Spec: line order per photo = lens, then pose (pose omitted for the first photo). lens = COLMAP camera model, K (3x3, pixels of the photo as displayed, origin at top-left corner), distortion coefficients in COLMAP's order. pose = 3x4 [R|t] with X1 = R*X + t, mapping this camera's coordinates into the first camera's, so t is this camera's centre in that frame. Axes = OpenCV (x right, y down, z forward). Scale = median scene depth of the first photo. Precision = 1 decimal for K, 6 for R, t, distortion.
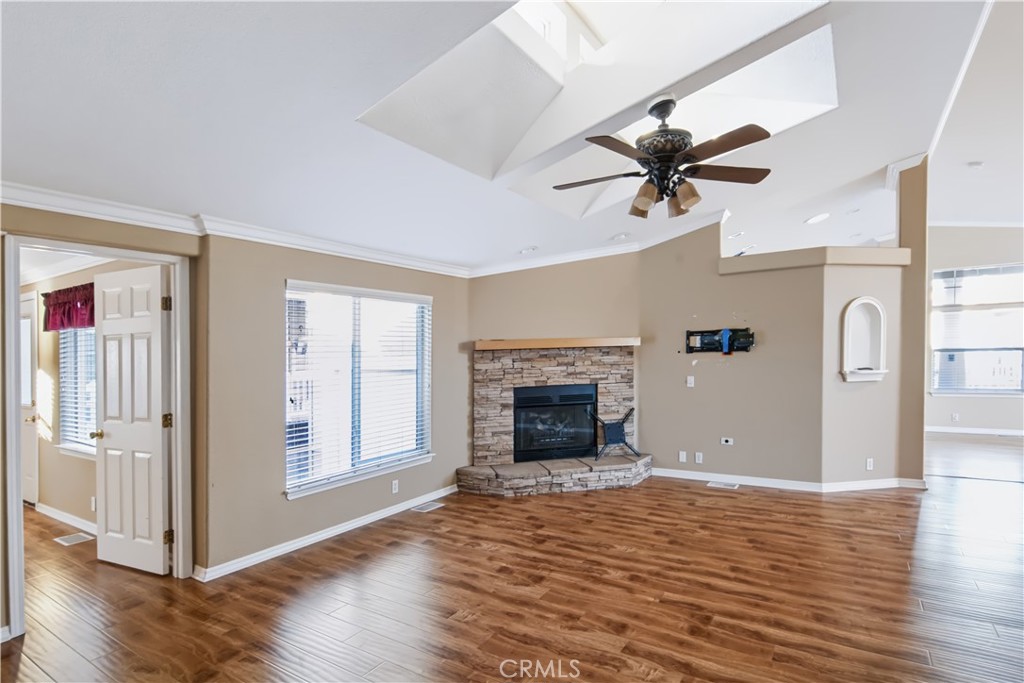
lens RADIAL K [[531.3, 0, 513.1], [0, 531.3, 345.6], [0, 0, 1]] dist [-0.007373, -0.000364]
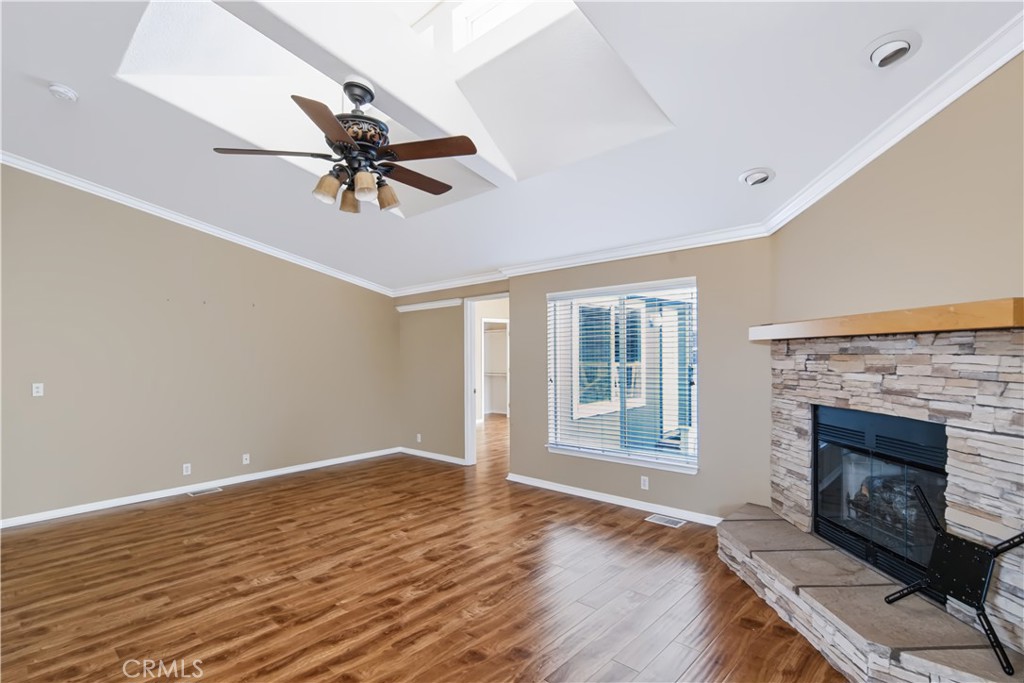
lens RADIAL K [[496.7, 0, 526.4], [0, 496.7, 334.9], [0, 0, 1]] dist [-0.001812, 0.000455]
pose [[-0.163750, -0.003230, -0.986497, 0.640021], [0.041997, 0.999065, -0.010243, -0.004375], [0.985607, -0.043107, -0.163462, 0.852635]]
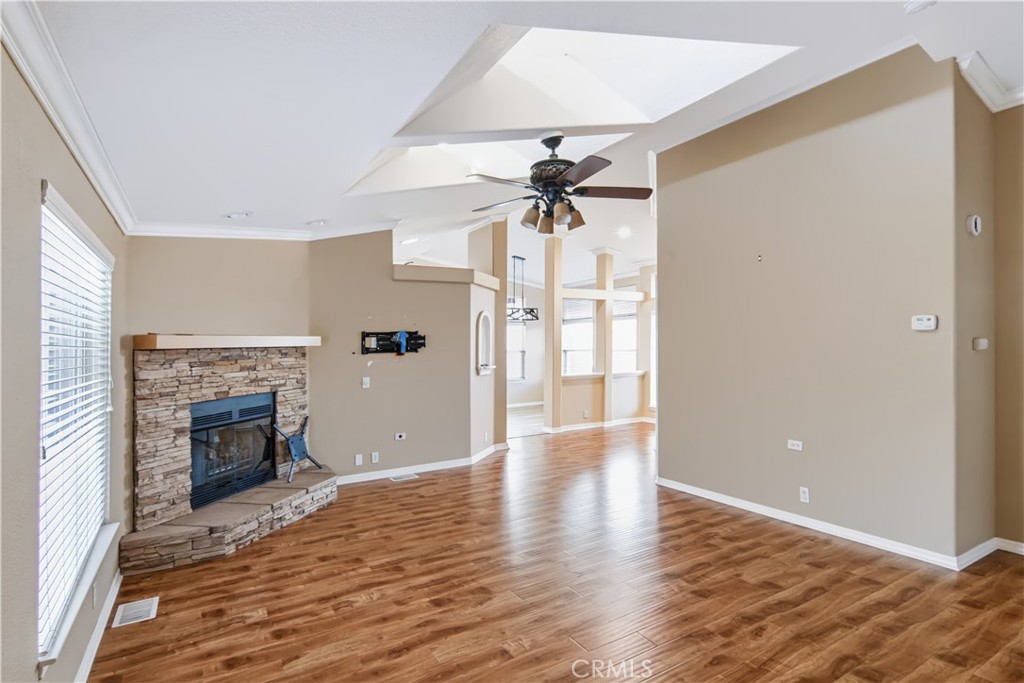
lens RADIAL K [[530.3, 0, 523.9], [0, 530.3, 339.8], [0, 0, 1]] dist [-0.002351, -0.000117]
pose [[0.437524, 0.022724, 0.898920, -0.474105], [0.001284, 0.999664, -0.025895, 0.014668], [-0.899206, 0.012484, 0.437348, 0.322119]]
